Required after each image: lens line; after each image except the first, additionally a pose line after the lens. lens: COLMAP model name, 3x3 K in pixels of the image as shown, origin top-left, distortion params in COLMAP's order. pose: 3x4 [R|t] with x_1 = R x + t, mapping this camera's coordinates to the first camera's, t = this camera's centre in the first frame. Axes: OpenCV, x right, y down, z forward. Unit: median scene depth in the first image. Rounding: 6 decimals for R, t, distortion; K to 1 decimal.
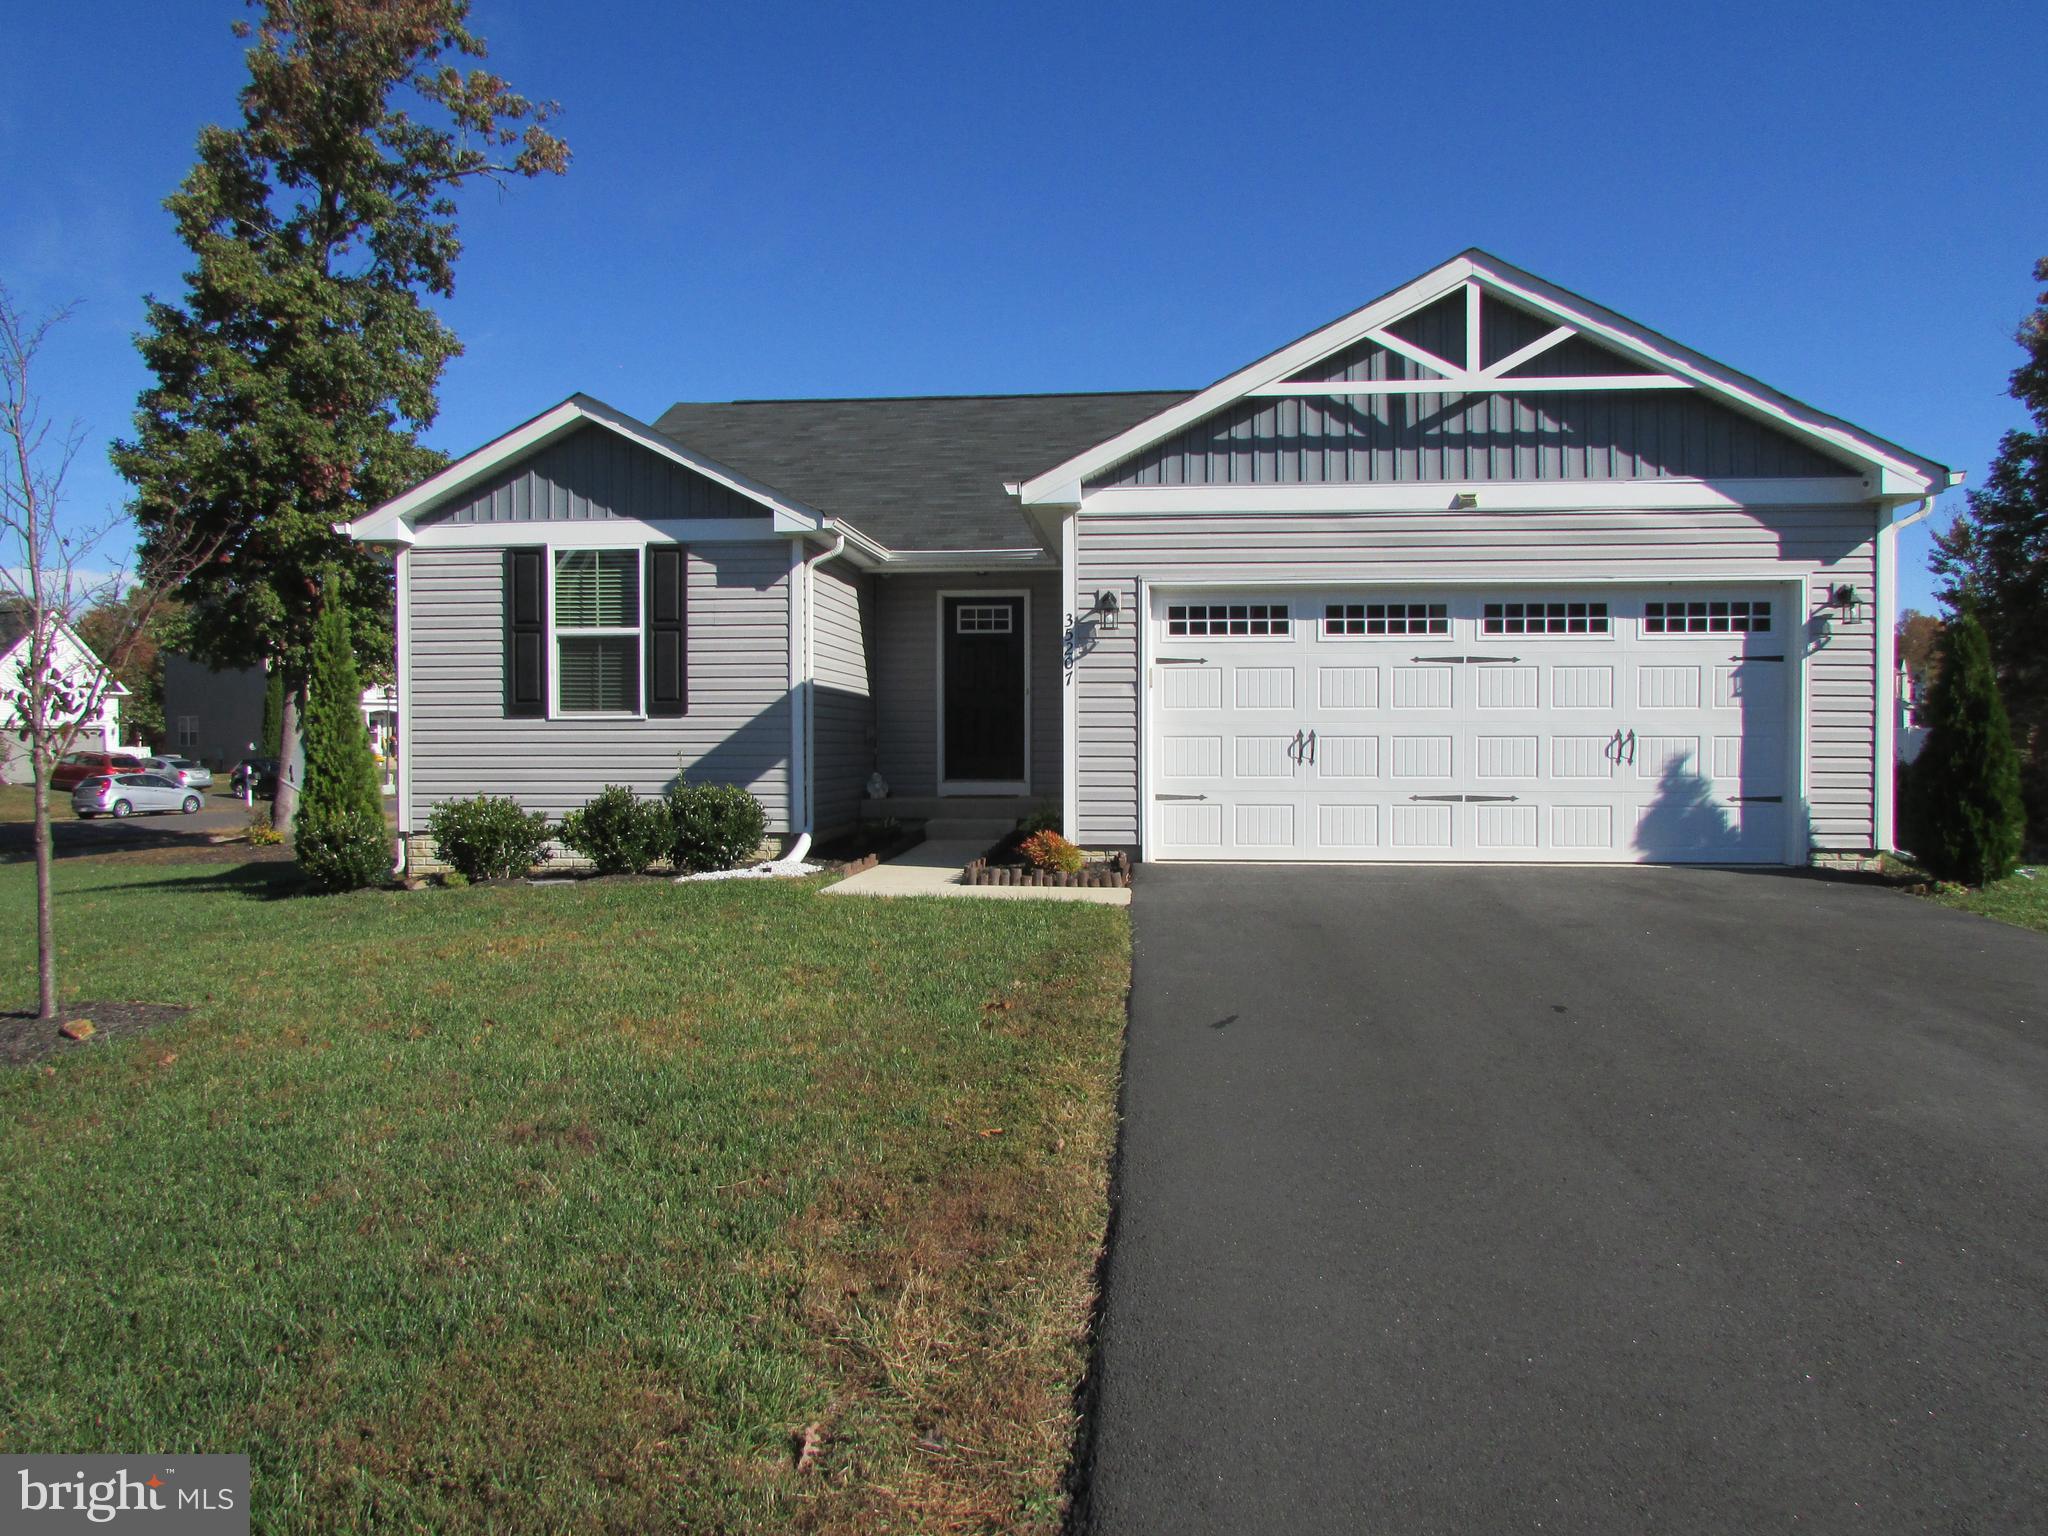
lens RADIAL K [[1457.9, 0, 1024.0], [0, 1457.9, 768.0], [0, 0, 1]] dist [-0.039474, -0.000031]
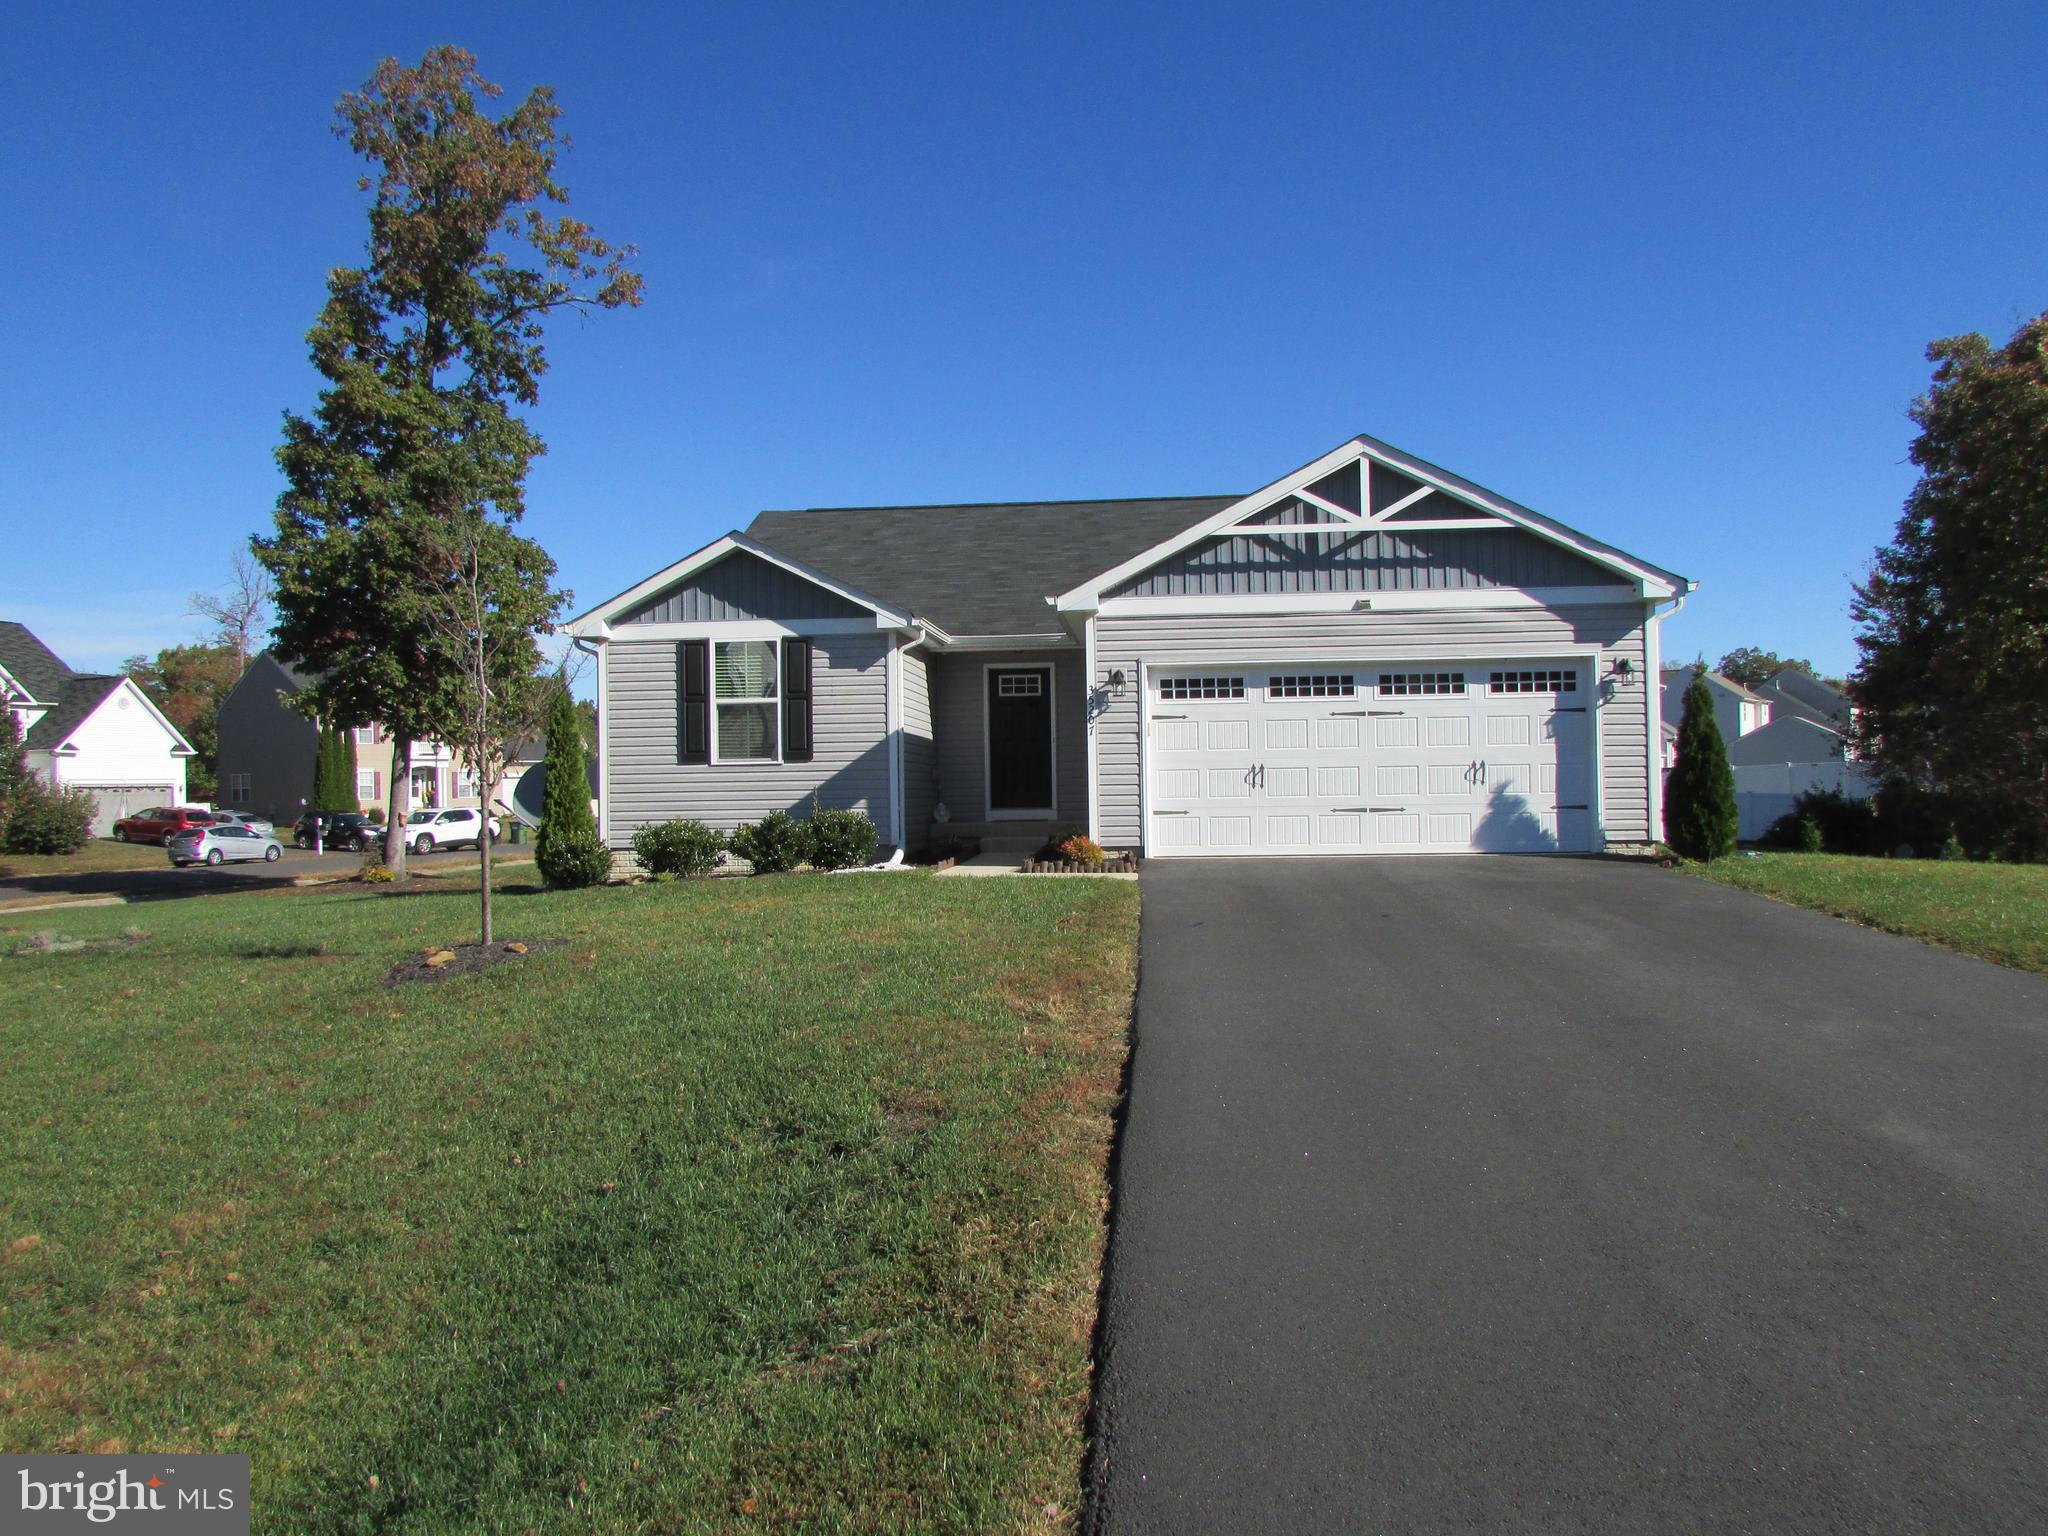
lens RADIAL K [[1457.9, 0, 1024.0], [0, 1457.9, 768.0], [0, 0, 1]] dist [-0.039474, -0.000031]
pose [[0.999898, -0.014059, 0.002453, -0.037500], [0.014133, 0.999347, -0.033261, 0.020808], [-0.001984, 0.033293, 0.999444, -0.408662]]
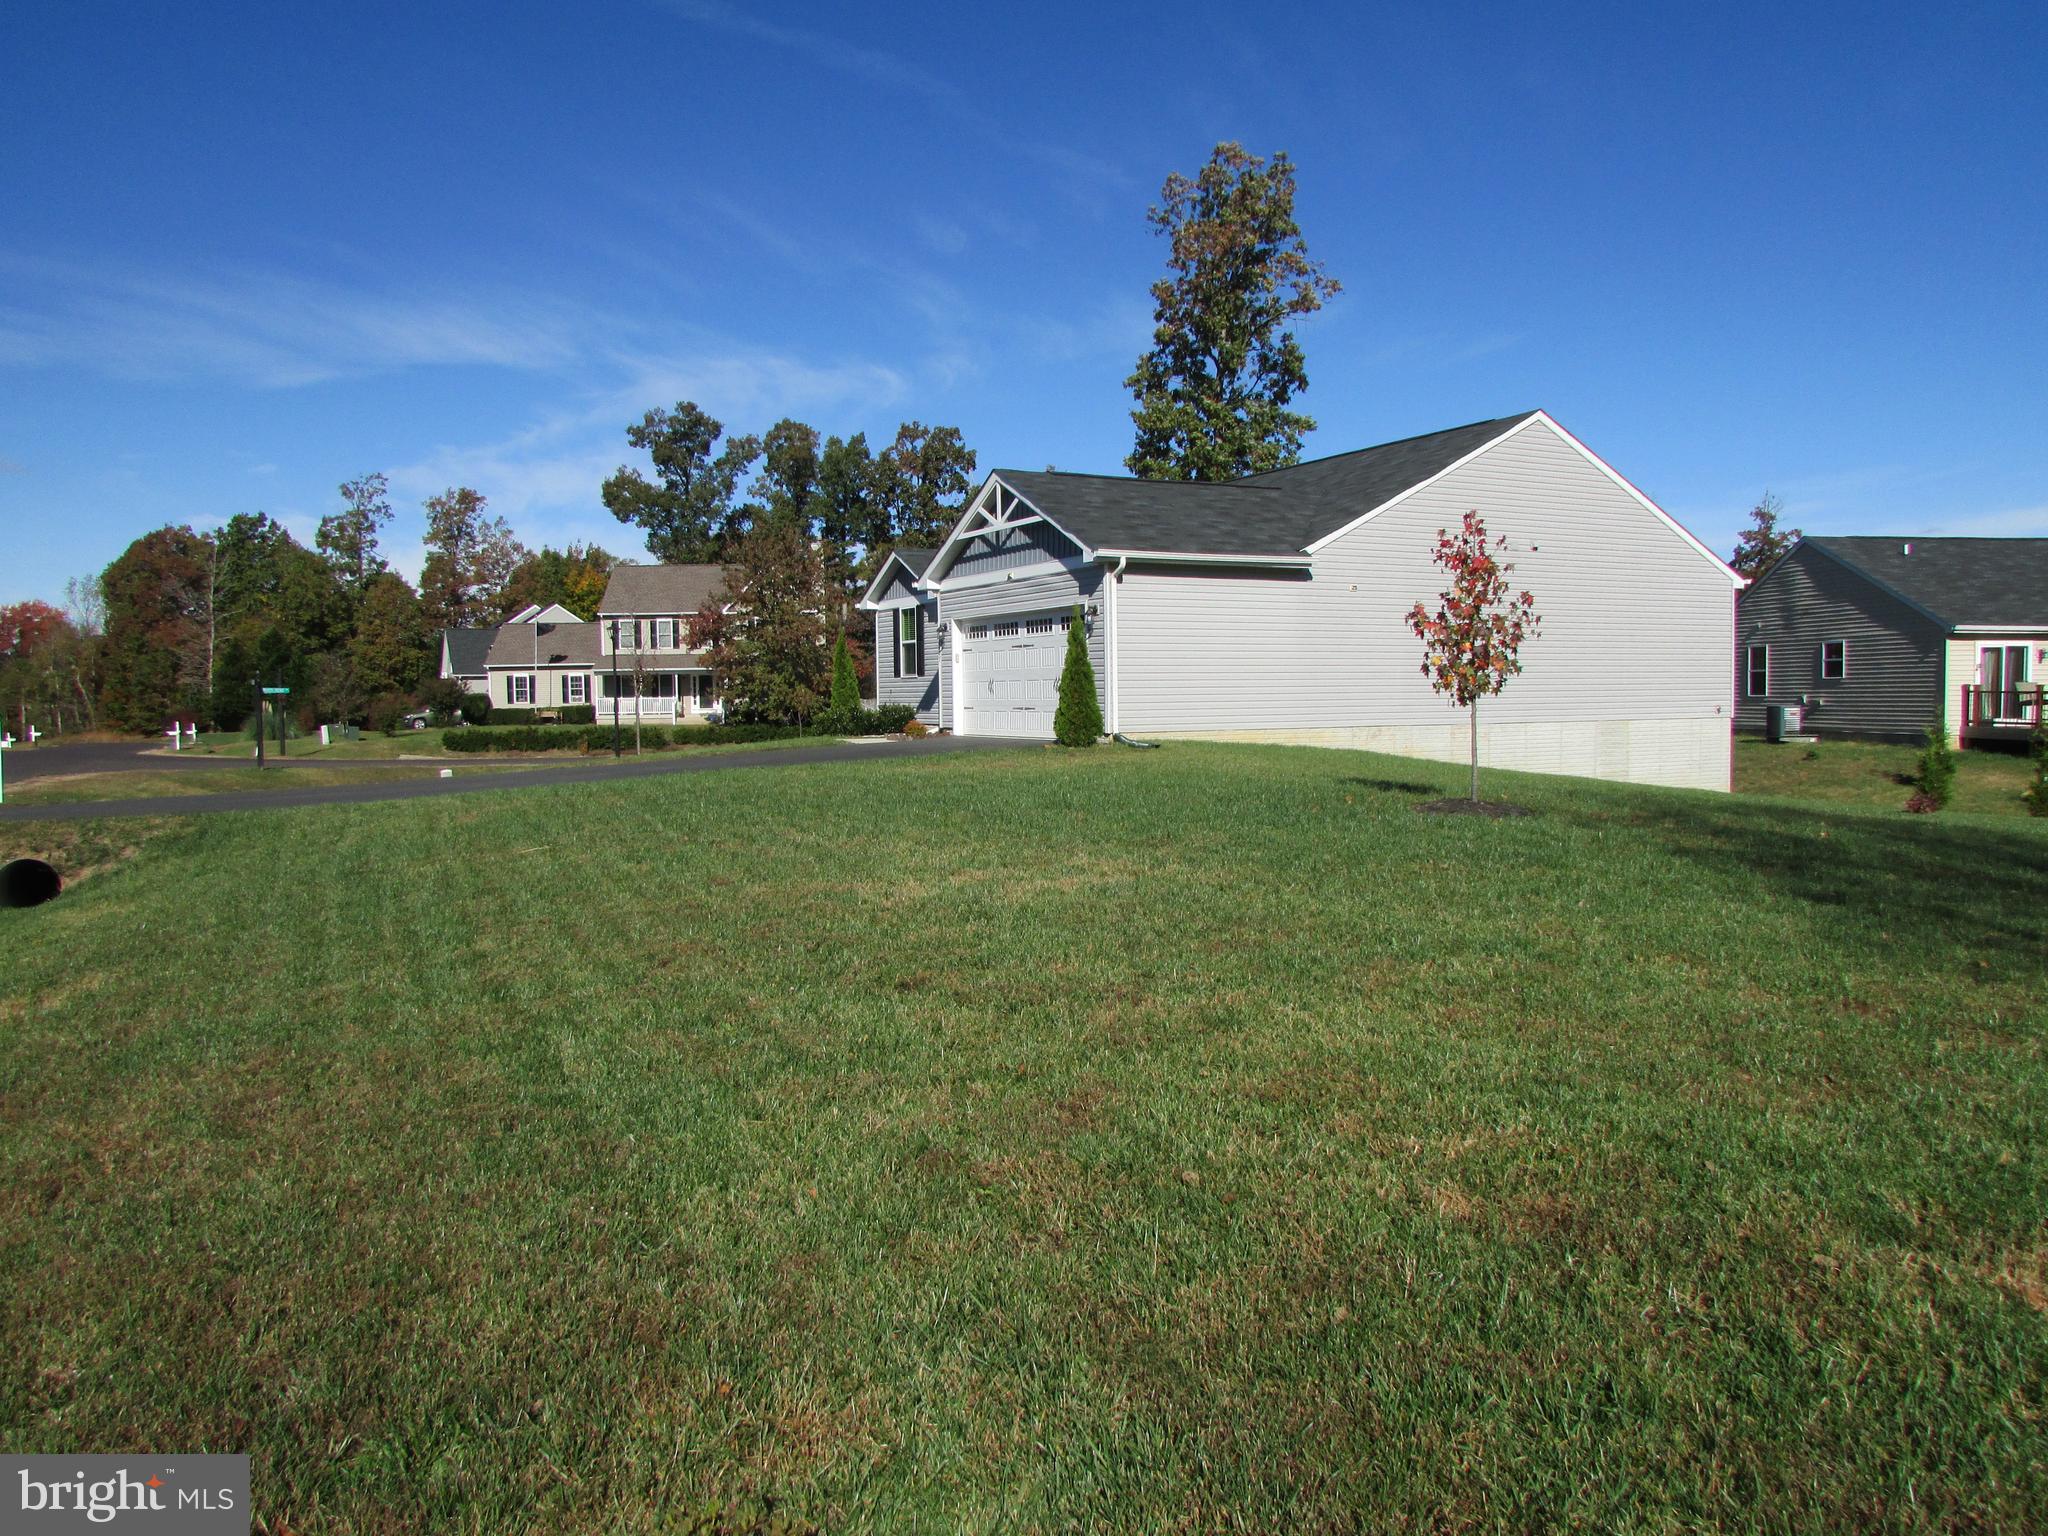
lens RADIAL K [[1457.9, 0, 1024.0], [0, 1457.9, 768.0], [0, 0, 1]] dist [-0.039474, -0.000031]
pose [[0.592183, 0.025033, -0.805415, 1.981102], [0.014592, 0.999020, 0.041778, 0.019304], [0.805672, -0.036493, 0.591237, -0.319503]]
